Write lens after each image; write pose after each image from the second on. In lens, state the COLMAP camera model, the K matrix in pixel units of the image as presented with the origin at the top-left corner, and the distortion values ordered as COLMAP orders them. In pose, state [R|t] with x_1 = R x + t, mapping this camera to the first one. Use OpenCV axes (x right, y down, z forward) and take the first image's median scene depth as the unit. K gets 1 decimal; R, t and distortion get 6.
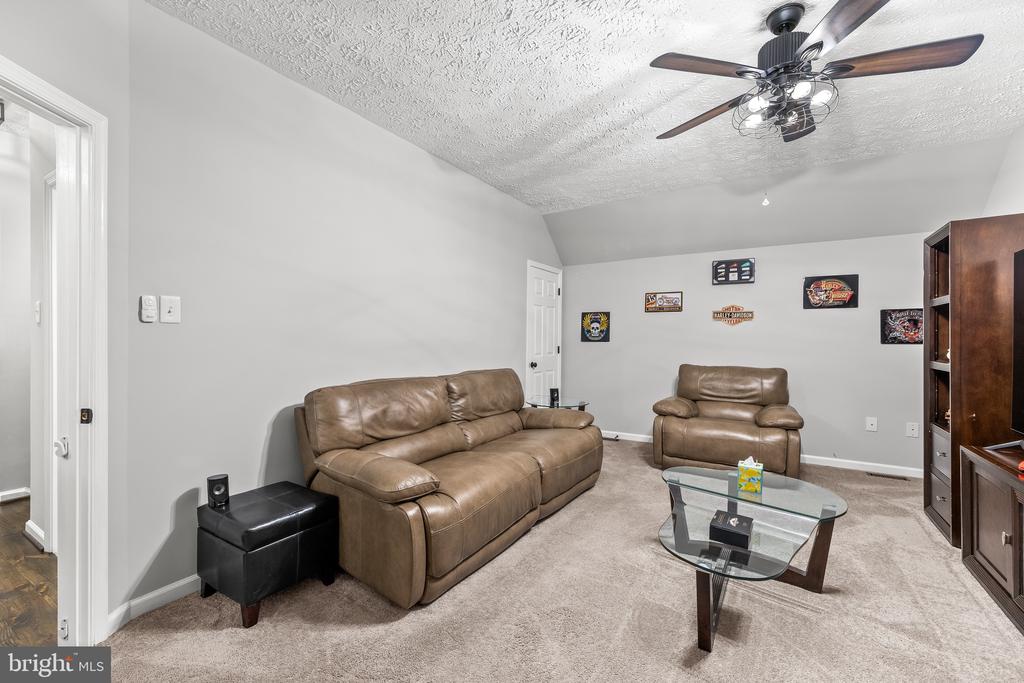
lens RADIAL K [[428.0, 0, 515.8], [0, 428.0, 336.7], [0, 0, 1]] dist [-0.000538, -0.000041]
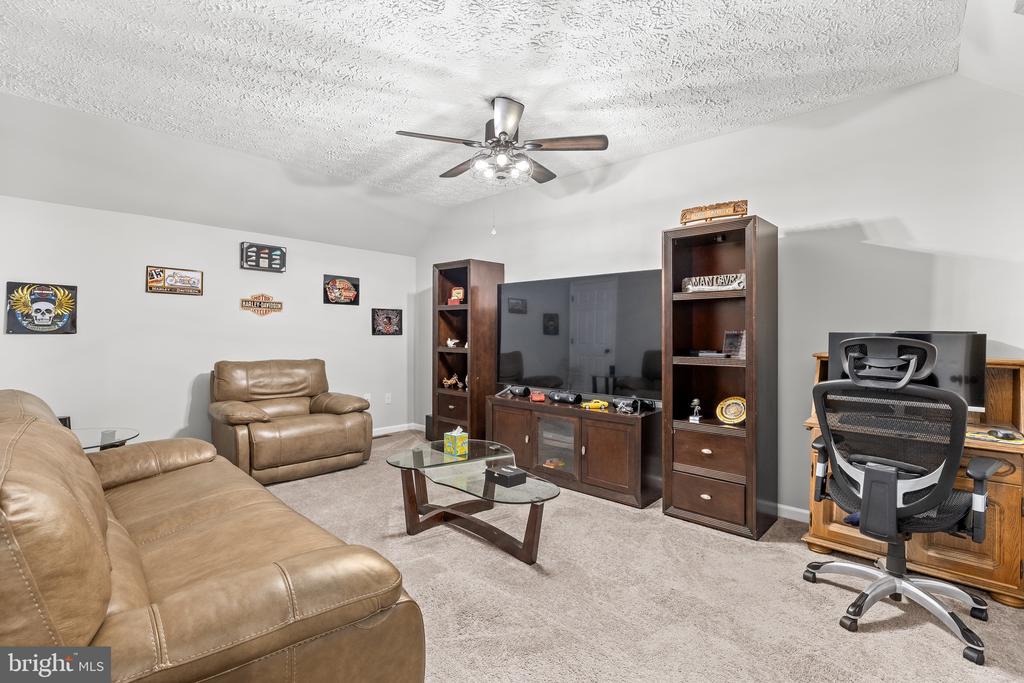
lens RADIAL K [[459.8, 0, 511.3], [0, 459.8, 333.7], [0, 0, 1]] dist [0.000010, 0.000081]
pose [[0.194195, -0.002499, 0.980960, -0.365976], [-0.012125, 0.999914, 0.004948, 0.000557], [-0.980888, -0.012855, 0.194148, 0.286446]]
